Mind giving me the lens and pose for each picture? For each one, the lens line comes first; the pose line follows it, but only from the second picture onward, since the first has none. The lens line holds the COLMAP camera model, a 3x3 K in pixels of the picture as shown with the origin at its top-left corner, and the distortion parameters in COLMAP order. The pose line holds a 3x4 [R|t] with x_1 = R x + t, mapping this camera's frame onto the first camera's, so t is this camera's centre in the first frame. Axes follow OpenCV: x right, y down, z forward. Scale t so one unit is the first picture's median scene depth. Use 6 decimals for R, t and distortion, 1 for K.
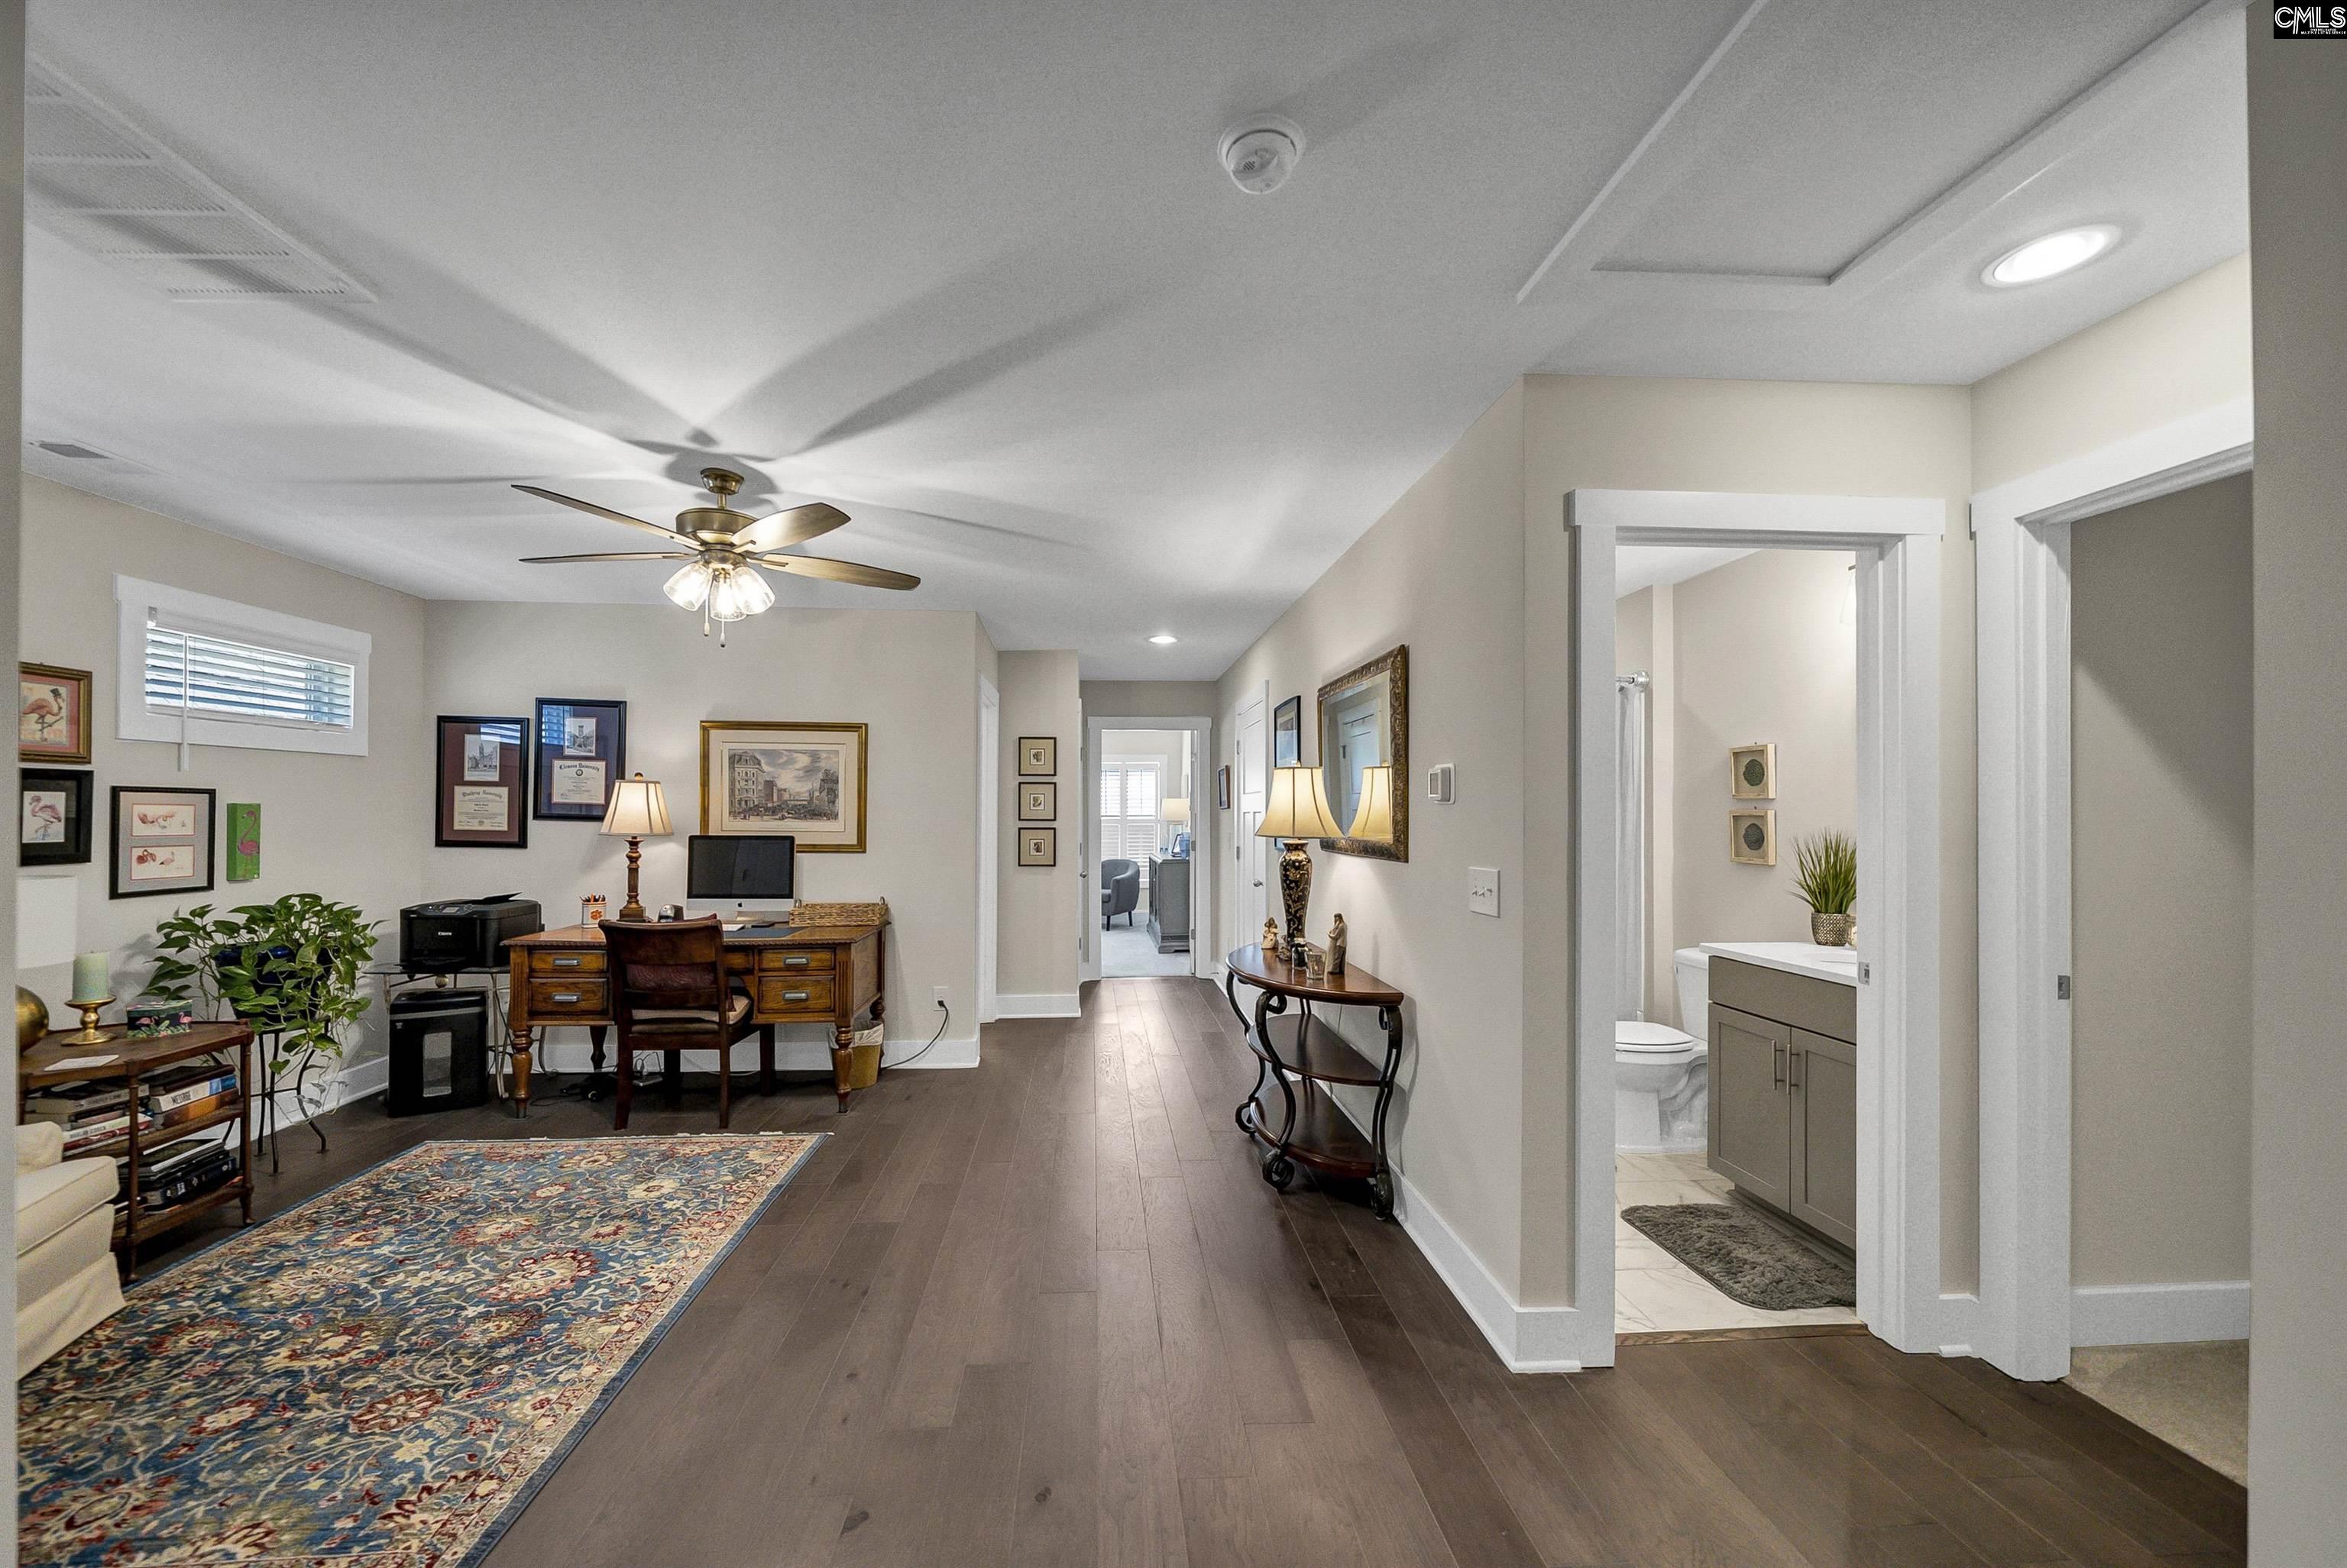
lens RADIAL K [[875.8, 0, 1161.2], [0, 875.8, 782.4], [0, 0, 1]] dist [0.000471, 0.000189]
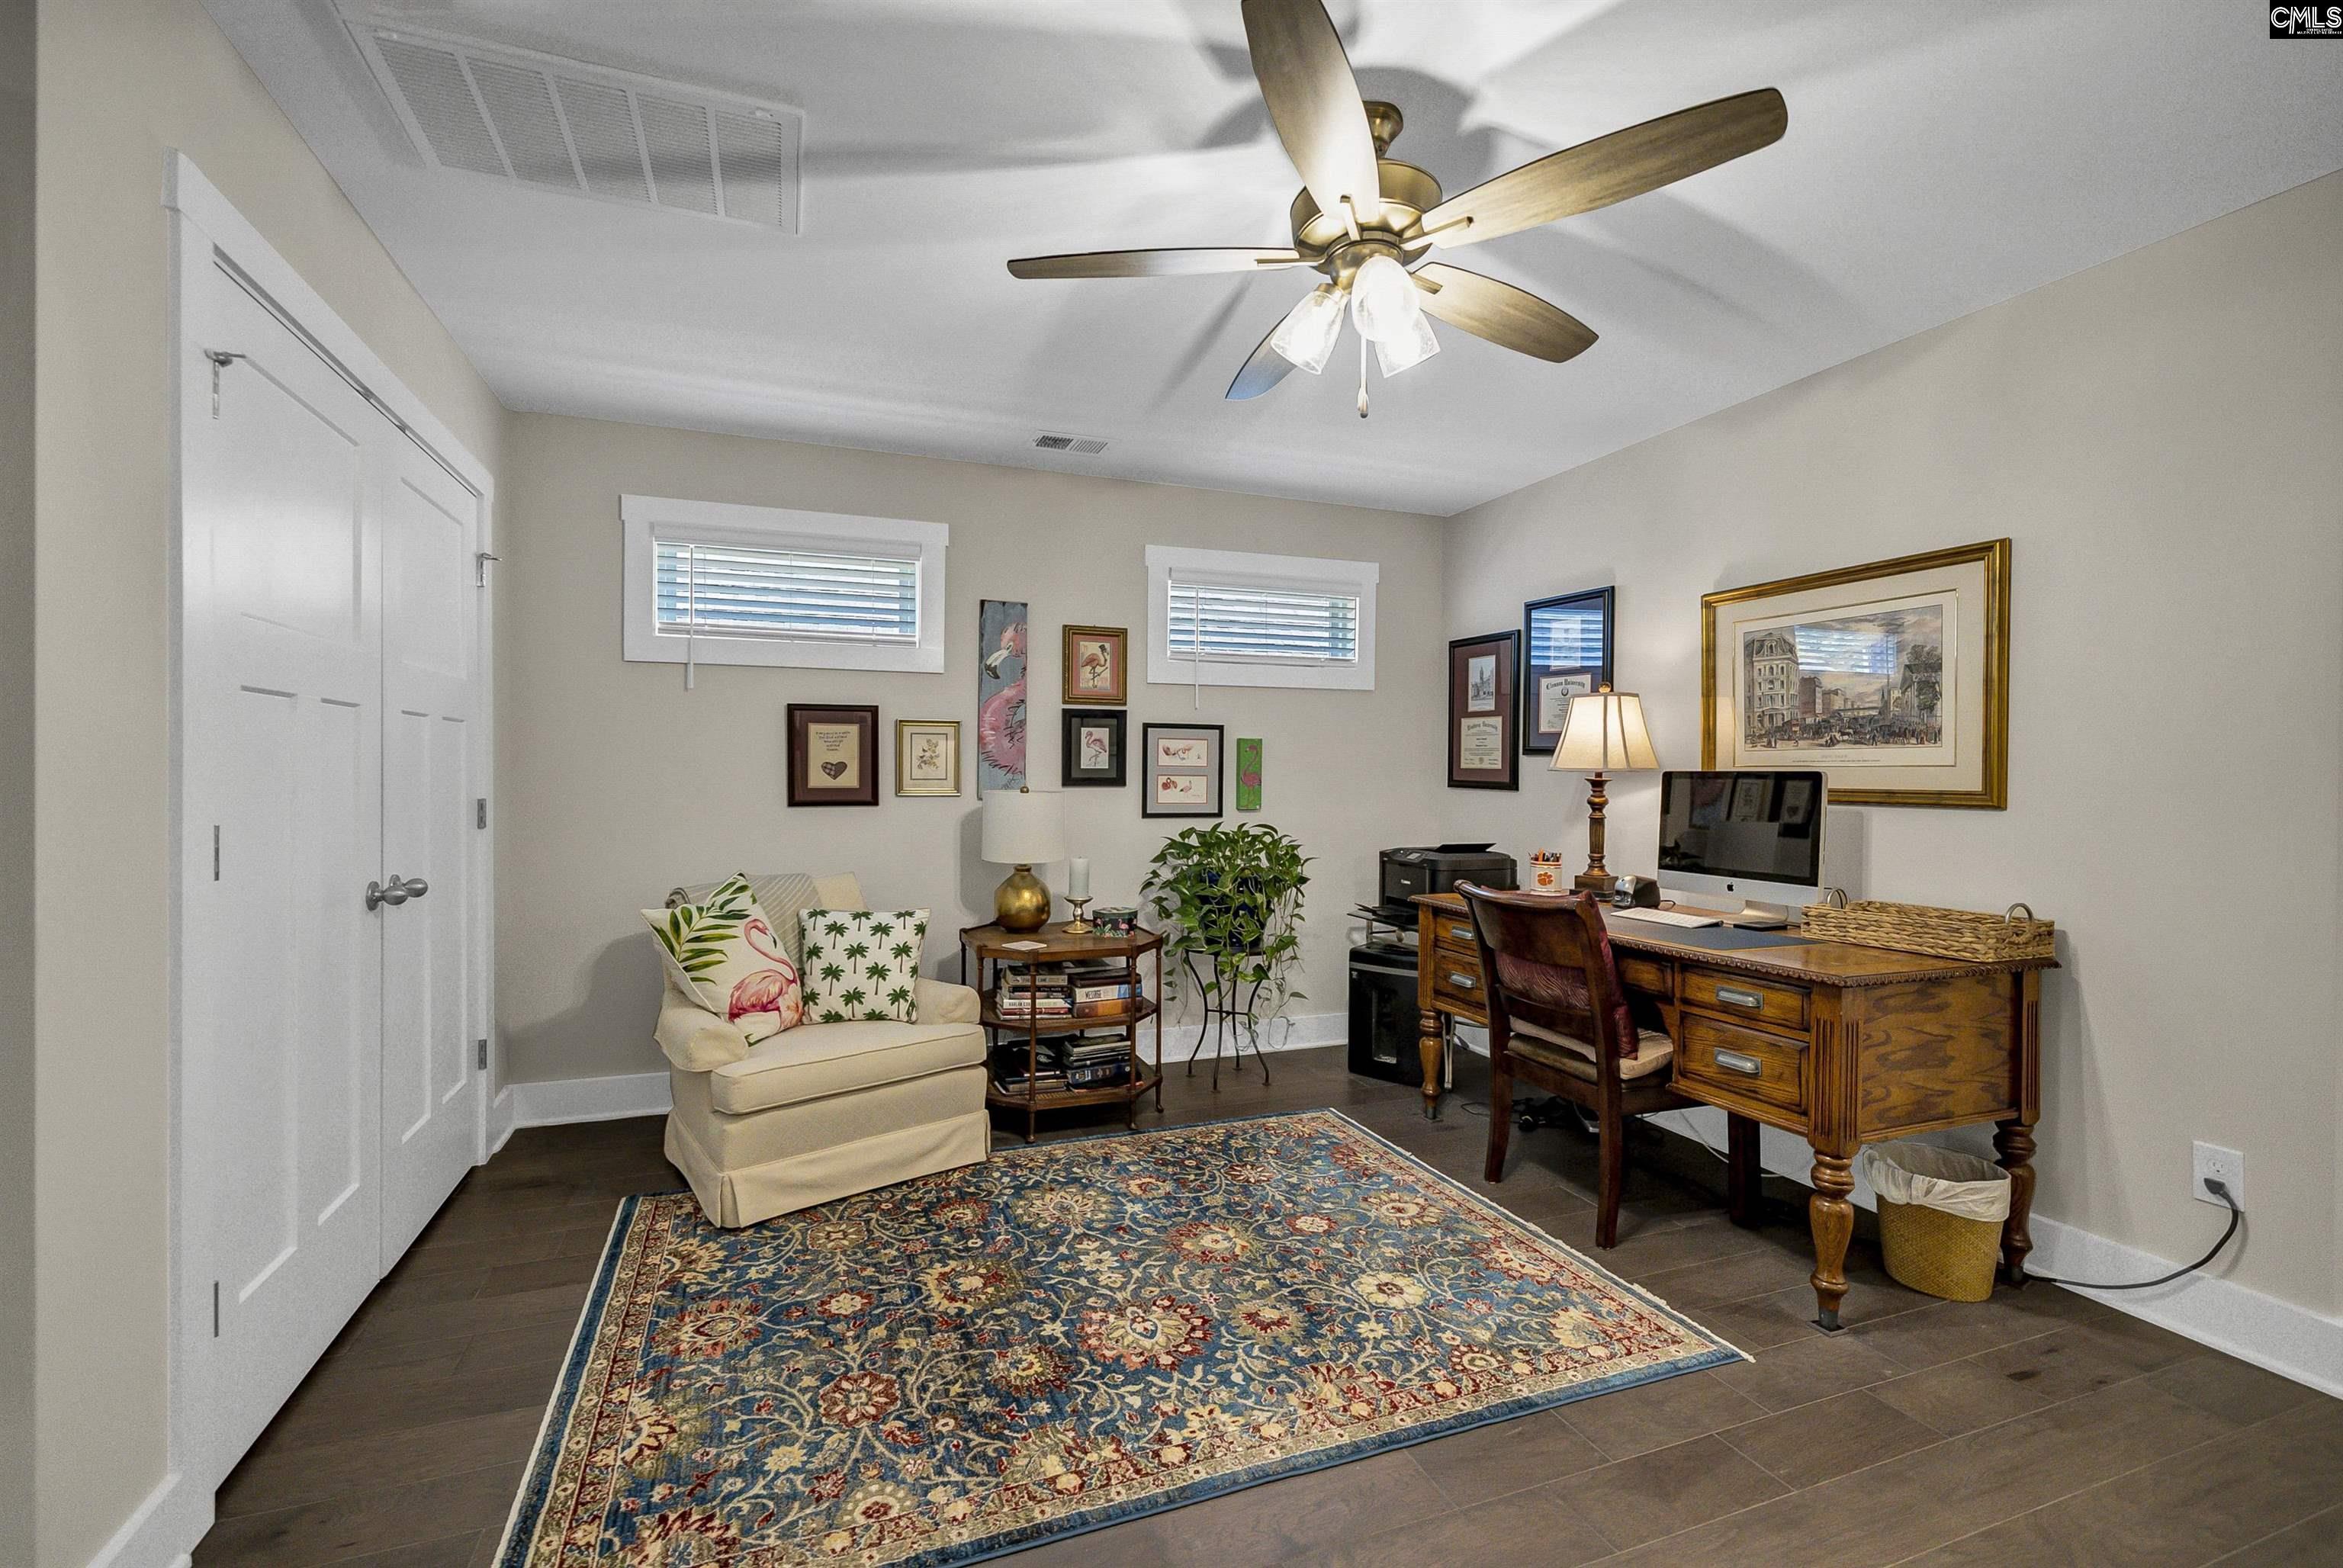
lens RADIAL K [[971.3, 0, 1171.5], [0, 971.3, 784.0], [0, 0, 1]] dist [-0.001054, 0.000010]
pose [[0.266254, 0.001431, -0.963902, 0.072275], [0.033375, 0.999386, 0.010702, 0.065183], [0.963325, -0.035019, 0.266043, 0.603449]]
